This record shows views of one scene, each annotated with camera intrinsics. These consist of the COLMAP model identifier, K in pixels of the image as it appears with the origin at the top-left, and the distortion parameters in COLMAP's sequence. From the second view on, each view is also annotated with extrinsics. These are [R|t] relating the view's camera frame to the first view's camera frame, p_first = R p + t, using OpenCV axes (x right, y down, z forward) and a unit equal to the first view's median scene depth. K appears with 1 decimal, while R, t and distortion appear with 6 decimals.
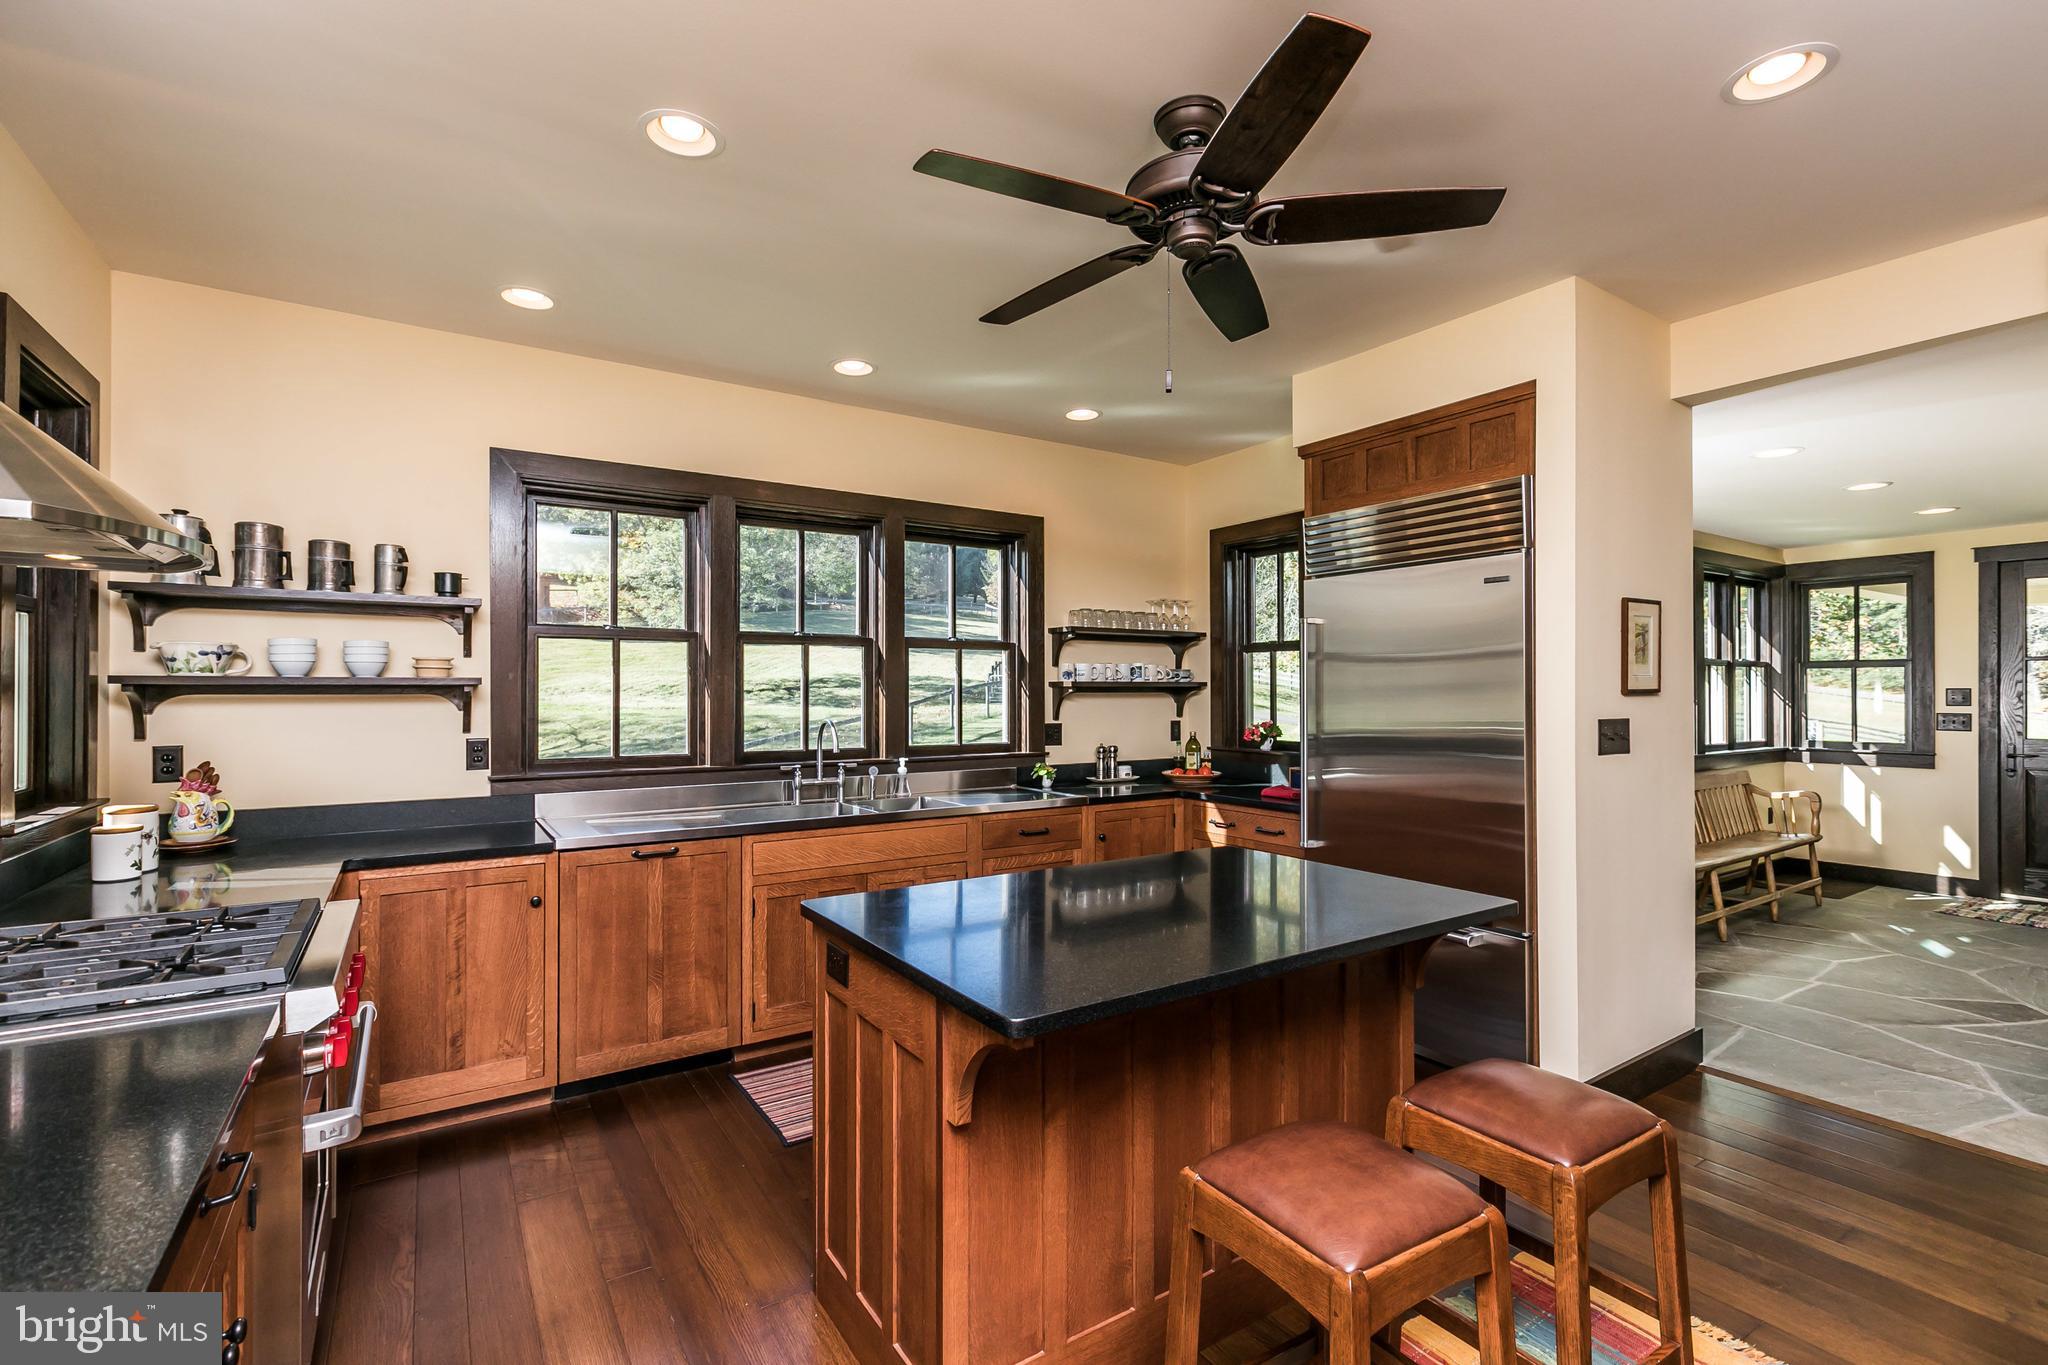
lens RADIAL K [[933.3, 0, 1022.7], [0, 933.3, 687.9], [0, 0, 1]] dist [0.011489, -0.001809]
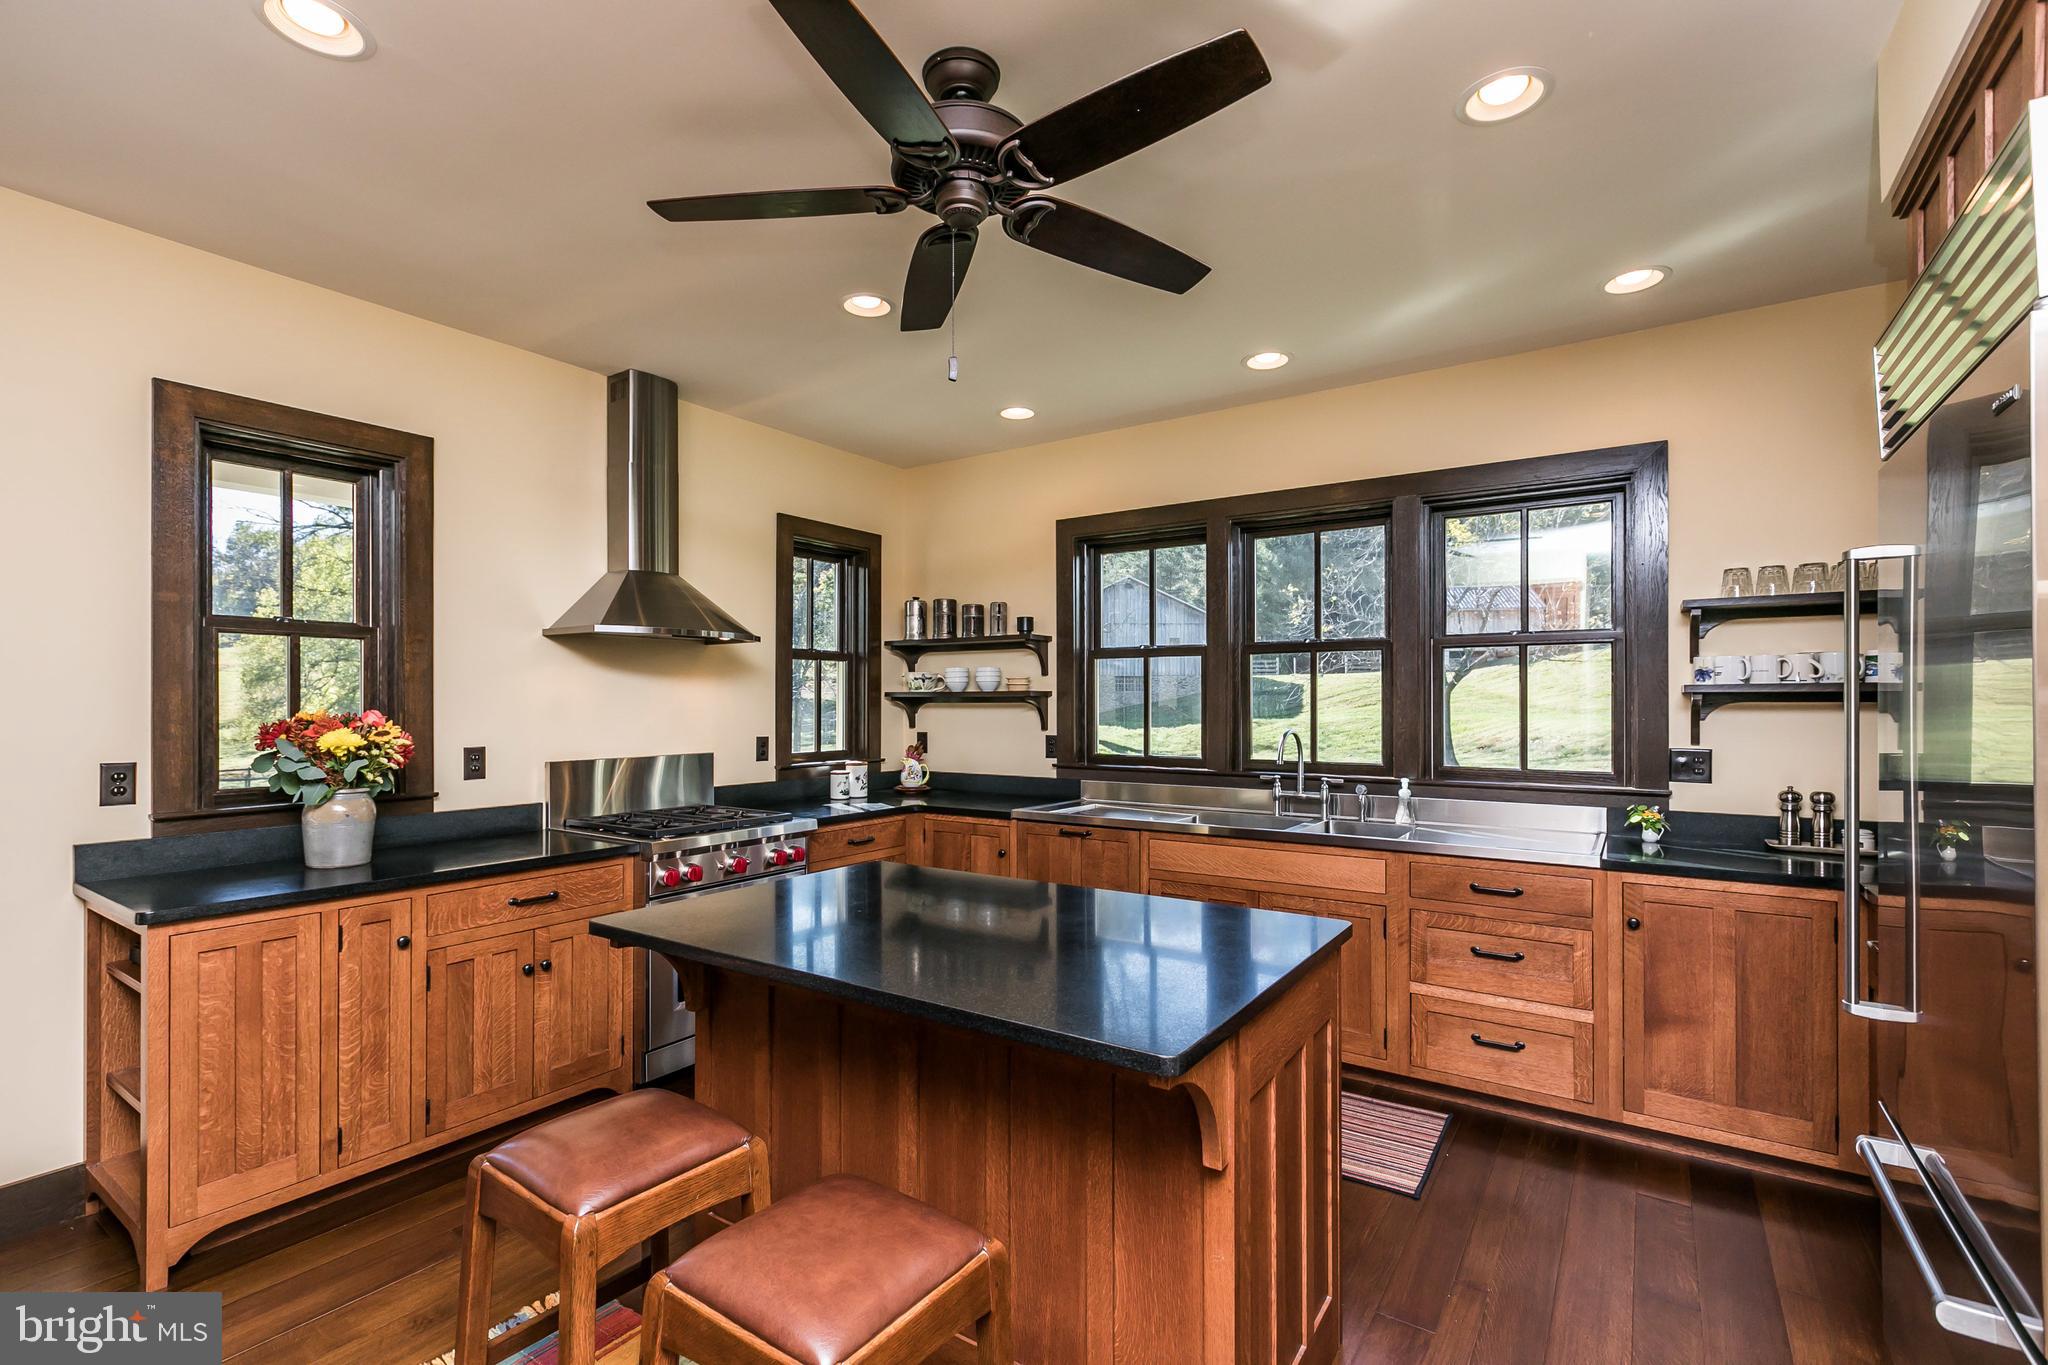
lens RADIAL K [[933.3, 0, 1011.6], [0, 933.3, 690.5], [0, 0, 1]] dist [0.011489, -0.001809]
pose [[0.377930, -0.009930, -0.925781, 0.635699], [0.004628, 0.999950, -0.008836, 0.000776], [0.925822, -0.000945, 0.377957, 0.415878]]
